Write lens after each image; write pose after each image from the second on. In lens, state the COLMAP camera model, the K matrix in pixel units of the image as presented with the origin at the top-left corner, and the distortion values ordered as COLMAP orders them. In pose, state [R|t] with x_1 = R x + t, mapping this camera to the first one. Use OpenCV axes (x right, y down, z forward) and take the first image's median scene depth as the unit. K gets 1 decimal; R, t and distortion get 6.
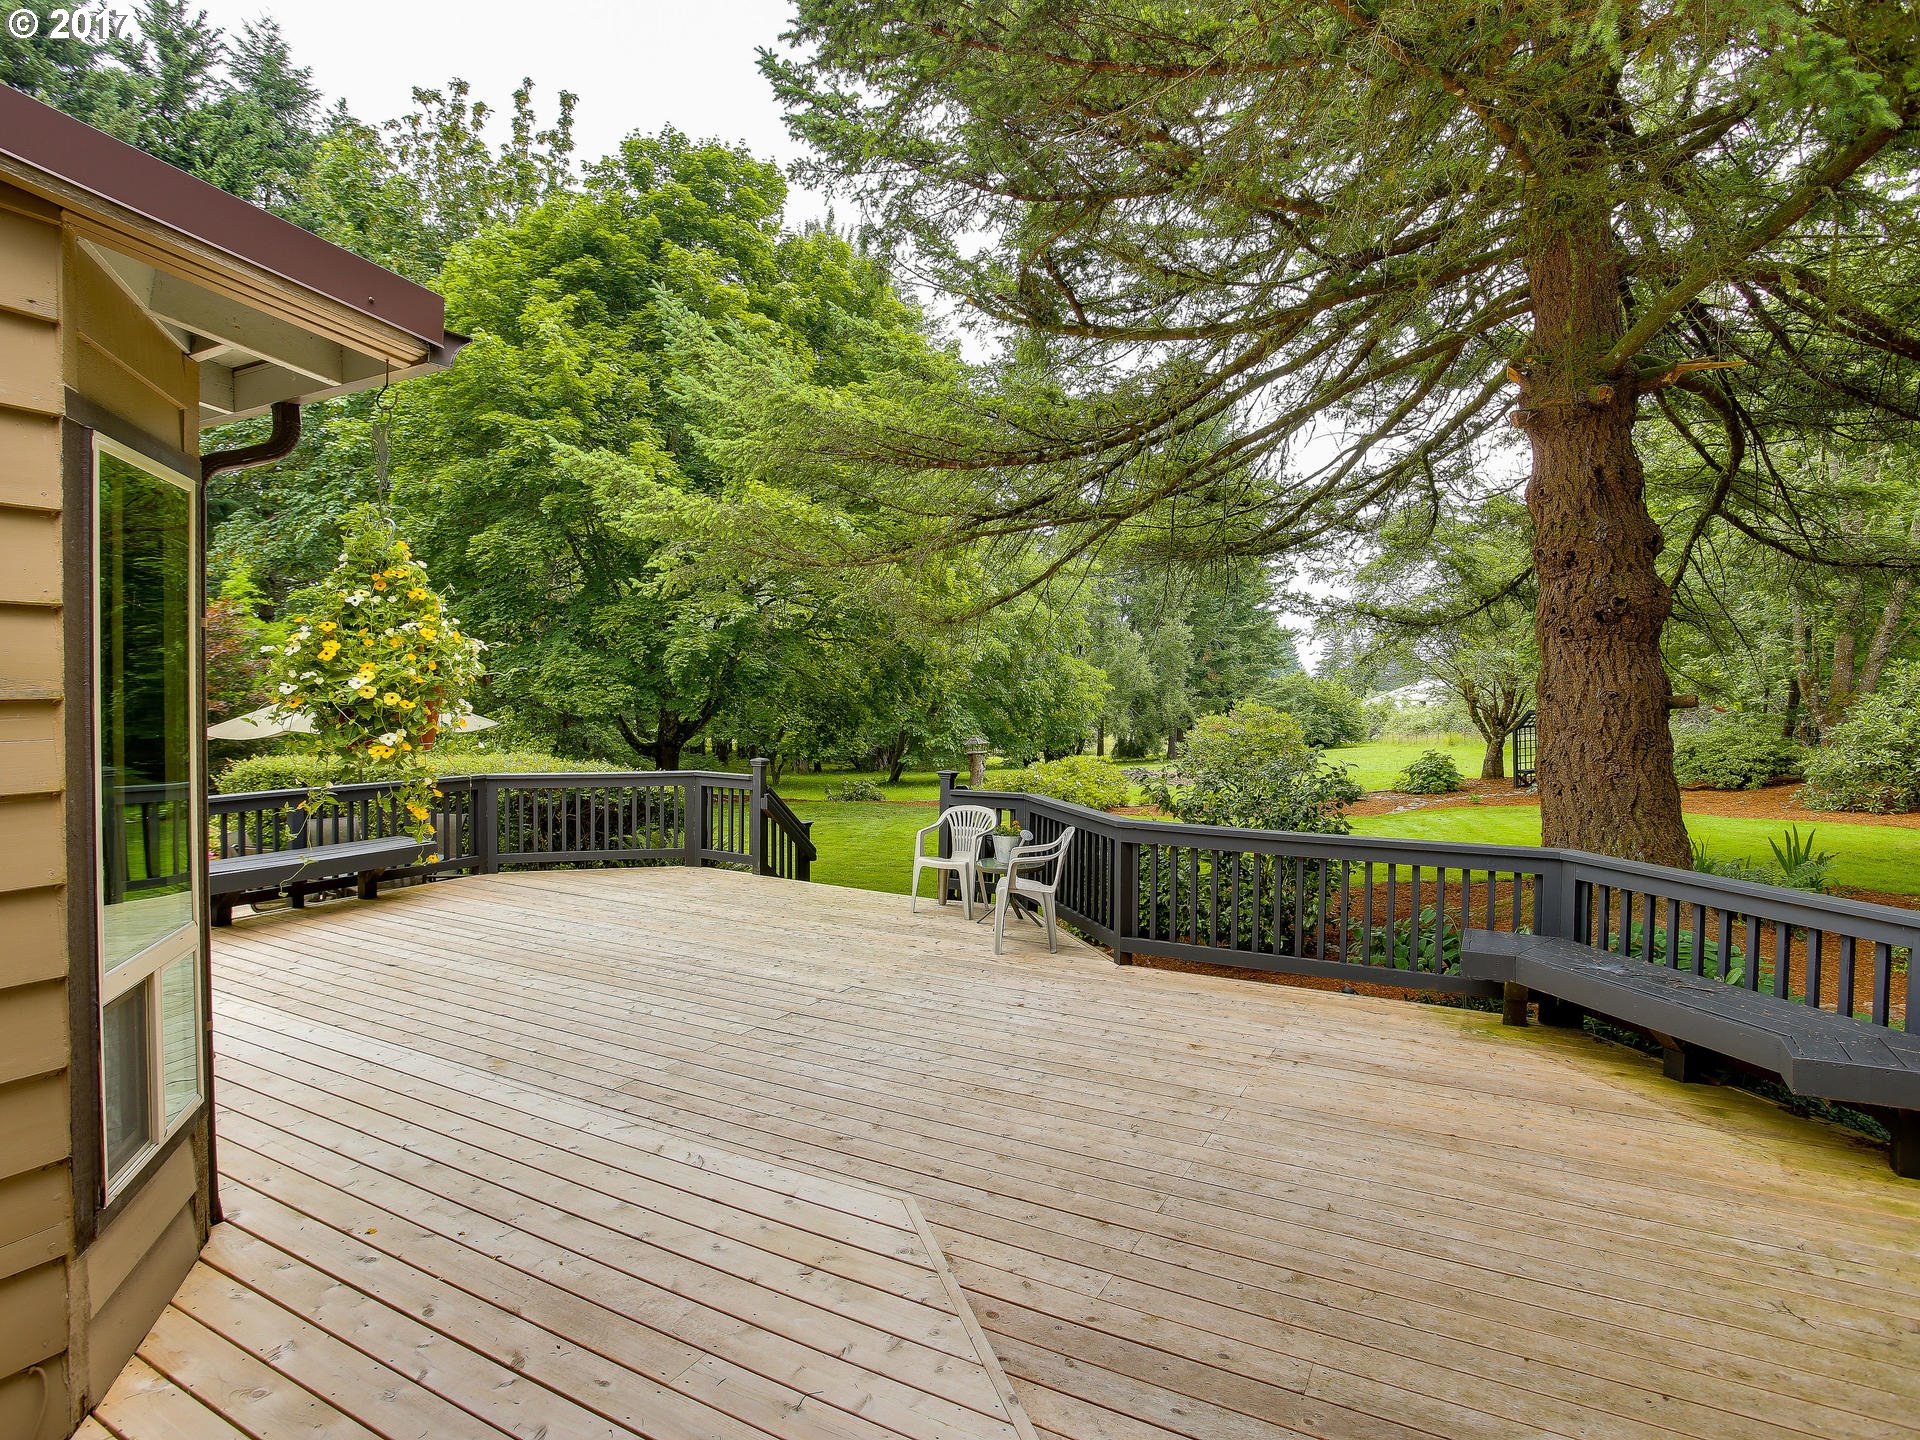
lens RADIAL K [[1068.6, 0, 953.3], [0, 1068.6, 722.0], [0, 0, 1]] dist [-0.064577, 0.002557]
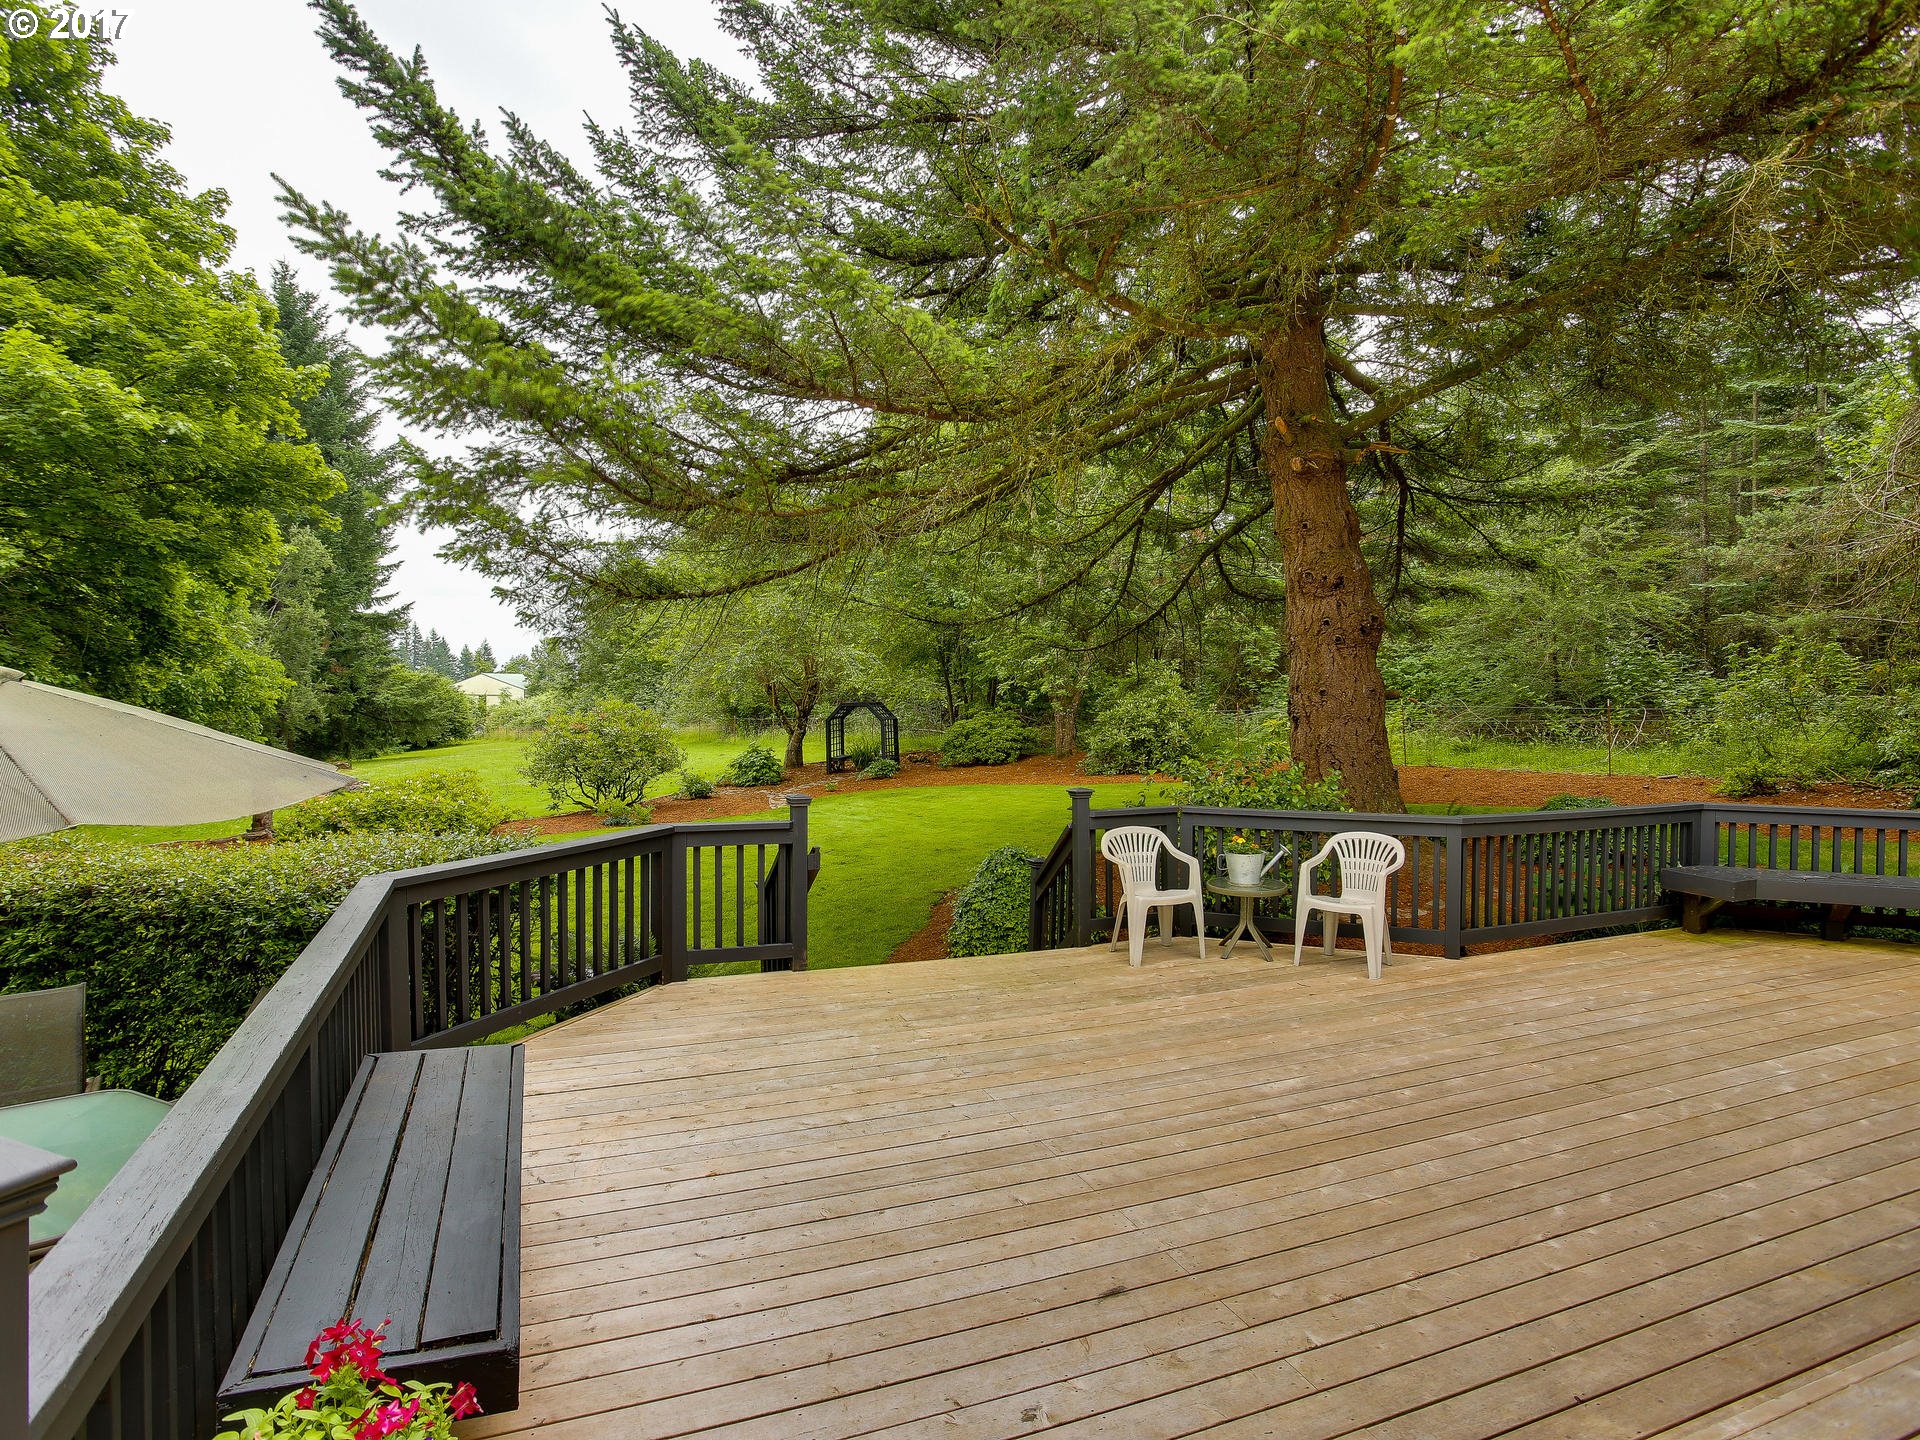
lens RADIAL K [[1068.6, 0, 956.7], [0, 1068.6, 705.9], [0, 0, 1]] dist [-0.064577, 0.002557]
pose [[0.620757, -0.017029, 0.783818, -0.246741], [0.024652, 0.999694, 0.002196, -0.007736], [-0.783616, 0.017960, 0.620986, 0.200770]]
